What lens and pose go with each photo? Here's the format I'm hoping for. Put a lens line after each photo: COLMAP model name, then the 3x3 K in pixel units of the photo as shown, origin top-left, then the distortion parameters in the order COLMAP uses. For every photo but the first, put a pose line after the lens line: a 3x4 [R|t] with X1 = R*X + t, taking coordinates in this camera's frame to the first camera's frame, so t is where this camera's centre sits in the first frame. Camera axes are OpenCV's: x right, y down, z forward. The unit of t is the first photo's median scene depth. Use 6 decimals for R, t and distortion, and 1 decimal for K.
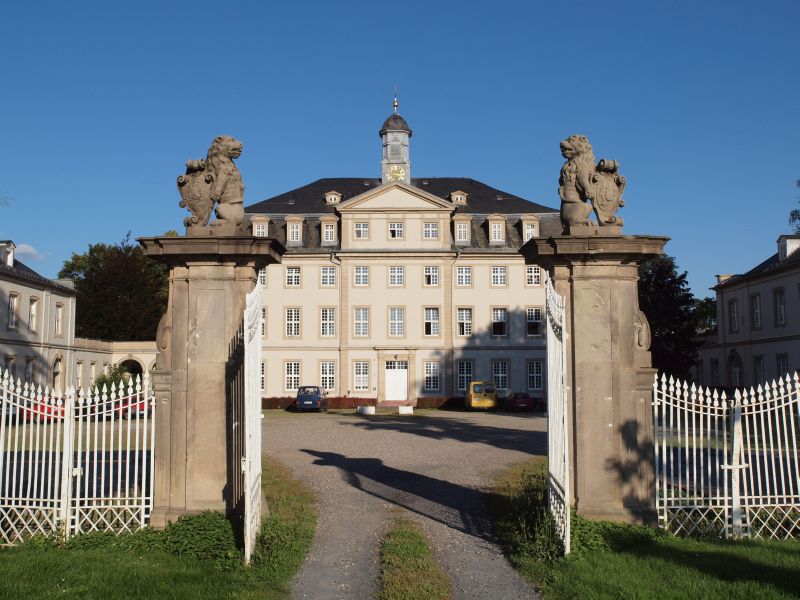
lens RADIAL K [[821.5, 0, 401.4], [0, 821.5, 299.3], [0, 0, 1]] dist [-0.027918, 0.040406]
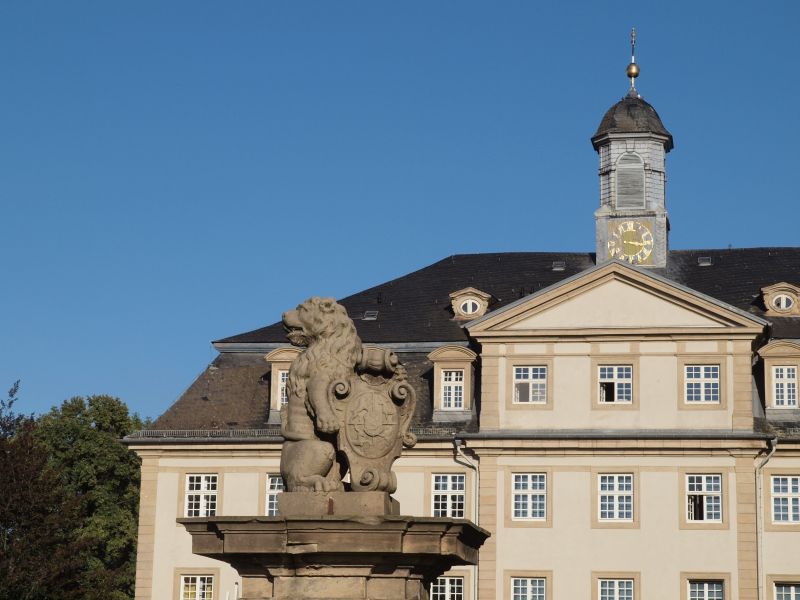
lens RADIAL K [[2089.8, 0, 400.0], [0, 2089.8, 300.0], [0, 0, 1]] dist [0.088050, 1.284870]
pose [[0.983450, -0.011509, -0.180816, 0.076276], [-0.008700, 0.993829, -0.110579, -0.010098], [0.180972, 0.110322, 0.977281, -0.029665]]
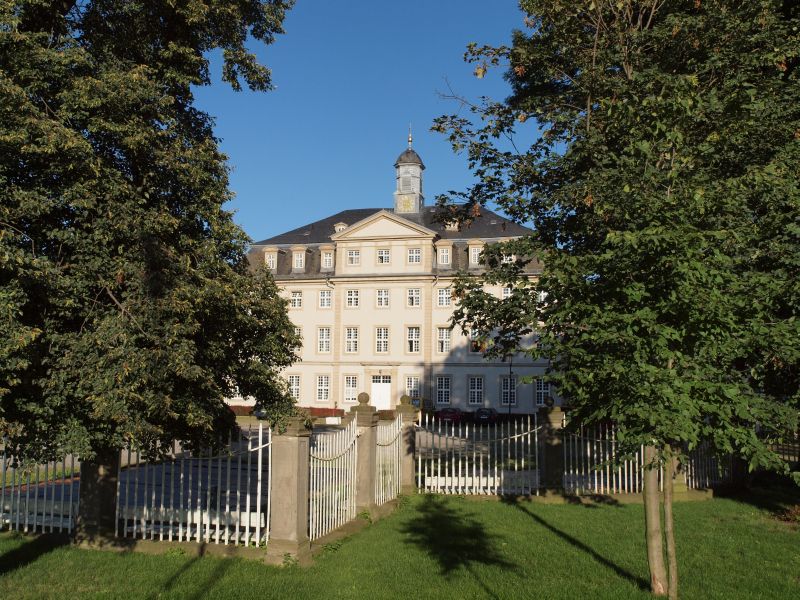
lens RADIAL K [[810.5, 0, 400.0], [0, 810.5, 300.0], [0, 0, 1]] dist [-0.016000, 0.038798]
pose [[0.963703, -0.010524, -0.266769, 0.305062], [0.004796, 0.999744, -0.022115, -0.001684], [0.266933, 0.020033, 0.963507, -0.038282]]
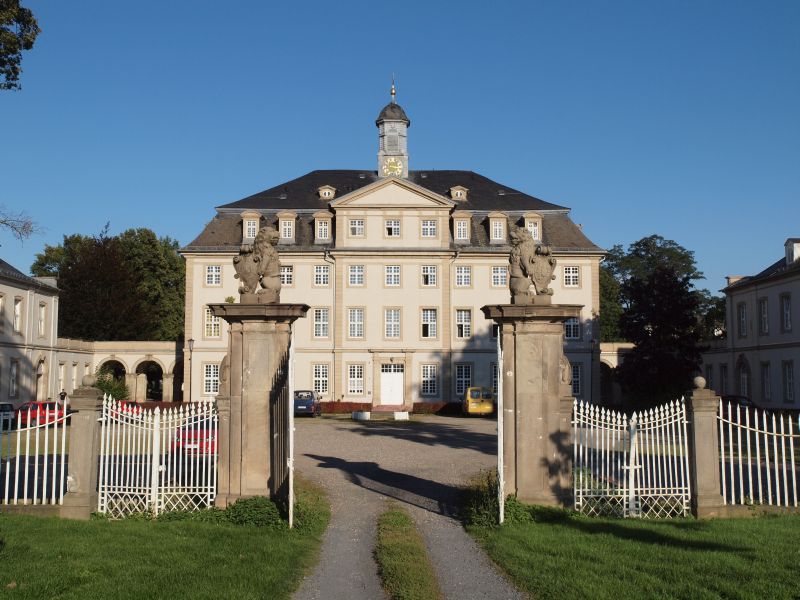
lens RADIAL K [[932.3, 0, 400.0], [0, 932.3, 300.0], [0, 0, 1]] dist [0.005159, -0.013104]
pose [[0.999980, 0.006172, 0.001167, 0.001237], [-0.006188, 0.999873, 0.014670, -0.015818], [-0.001076, -0.014677, 0.999892, -0.090896]]
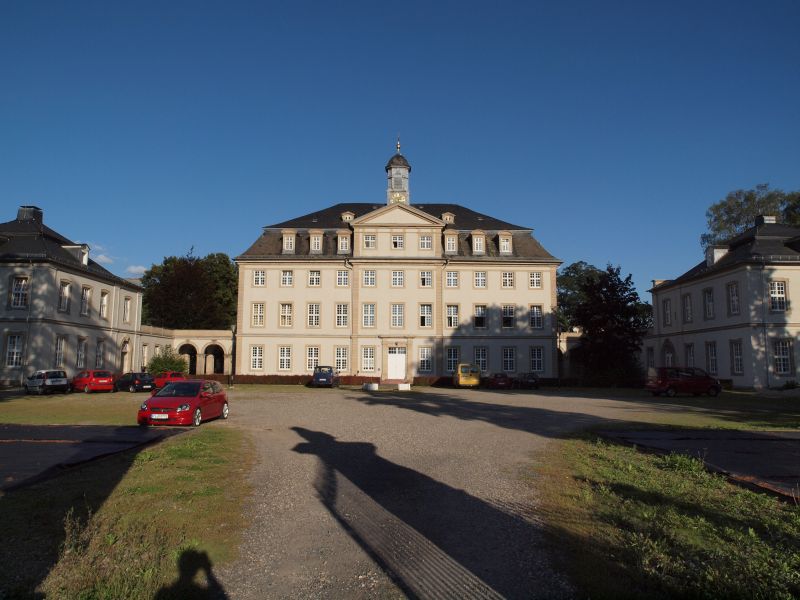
lens RADIAL K [[574.4, 0, 402.7], [0, 574.4, 300.8], [0, 0, 1]] dist [-0.104537, -0.000392]
pose [[0.999950, 0.009924, 0.001556, 0.000483], [-0.009900, 0.999841, -0.014814, 0.017993], [-0.001703, 0.014798, 0.999889, 0.134469]]
